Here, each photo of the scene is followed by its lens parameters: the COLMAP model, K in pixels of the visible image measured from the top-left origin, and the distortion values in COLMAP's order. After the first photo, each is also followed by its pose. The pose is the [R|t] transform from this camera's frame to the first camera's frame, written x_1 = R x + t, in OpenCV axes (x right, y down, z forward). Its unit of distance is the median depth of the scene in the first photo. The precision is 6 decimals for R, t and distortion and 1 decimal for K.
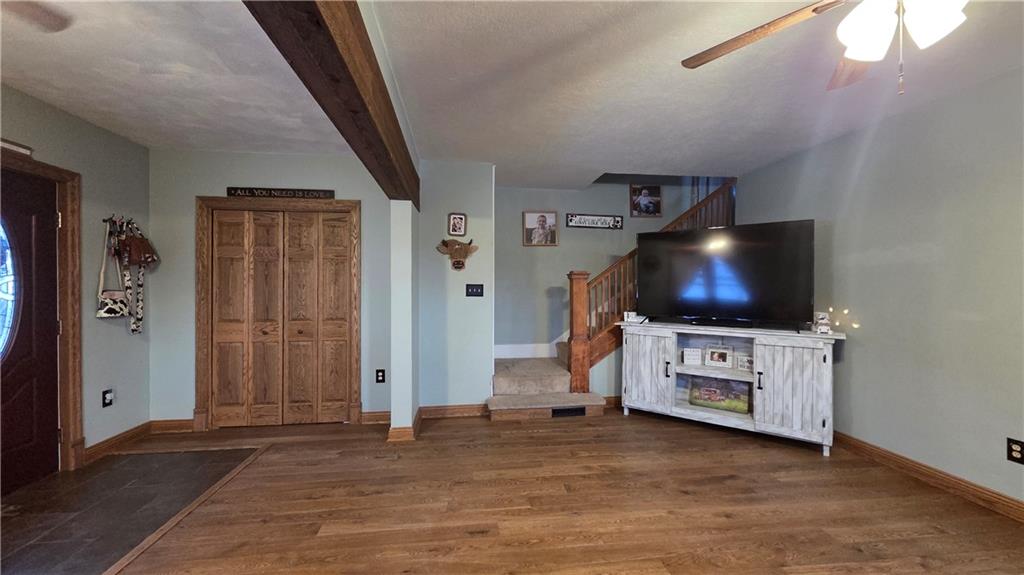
lens RADIAL K [[419.7, 0, 515.0], [0, 419.7, 285.3], [0, 0, 1]] dist [0.006716, -0.000132]
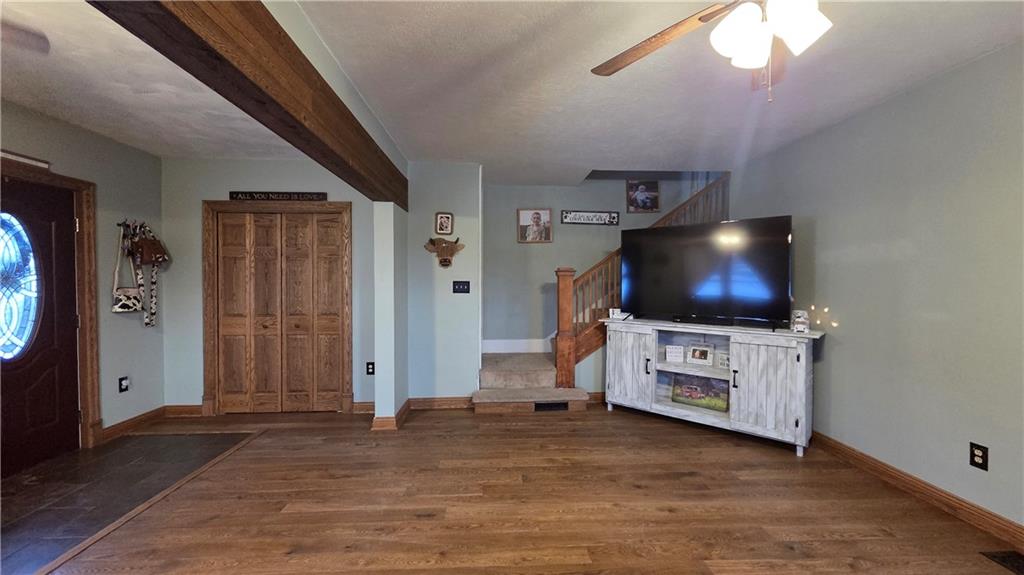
lens RADIAL K [[421.0, 0, 515.5], [0, 421.0, 285.3], [0, 0, 1]] dist [0.006409, 0.000105]
pose [[0.997022, 0.000323, -0.077116, 0.146958], [0.000748, 0.999904, 0.013849, -0.008362], [0.077113, -0.013865, 0.996926, -0.028593]]
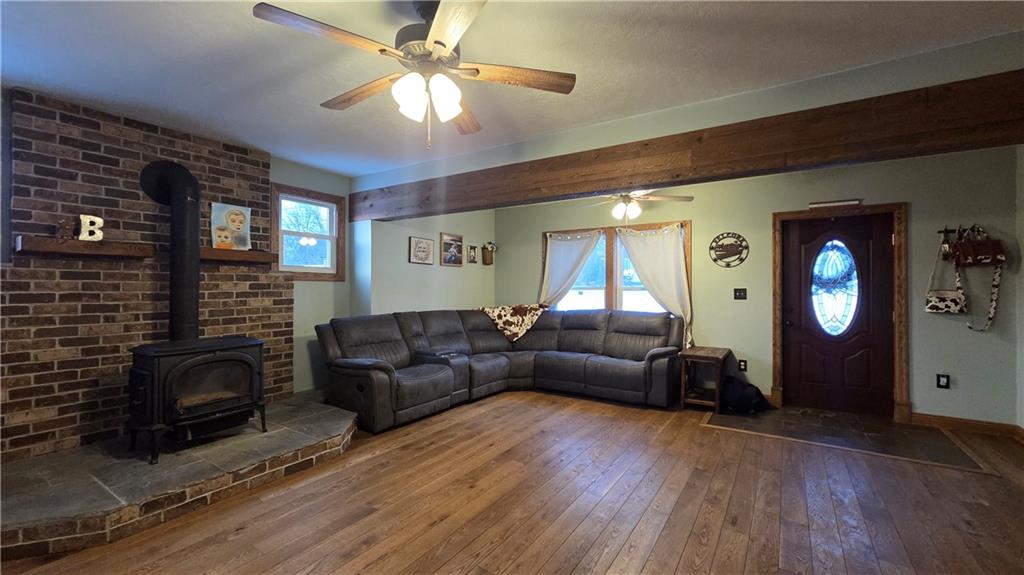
lens RADIAL K [[418.8, 0, 512.0], [0, 418.8, 287.5], [0, 0, 1]] dist [0.006926, -0.000113]
pose [[-0.650901, -0.003707, -0.759153, 0.696577], [0.000977, 0.999983, -0.005720, 0.009676], [0.759162, -0.004465, -0.650887, 0.829279]]
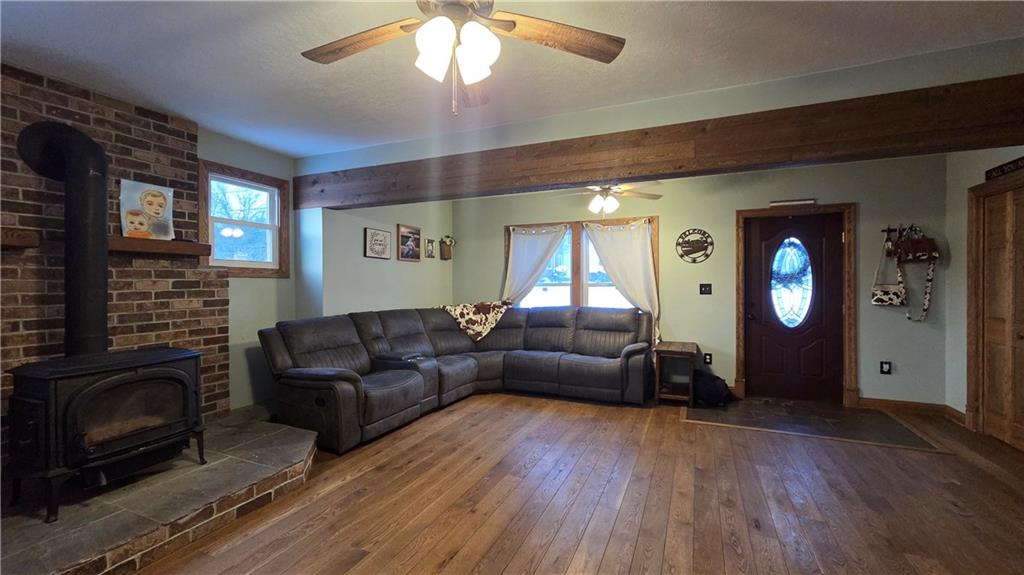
lens RADIAL K [[419.4, 0, 514.1], [0, 419.4, 287.0], [0, 0, 1]] dist [0.005158, -0.000479]
pose [[-0.516574, 0.007113, -0.856213, 0.702914], [0.007372, 0.999965, 0.003860, 0.006511], [0.856211, -0.004318, -0.516609, 0.673100]]
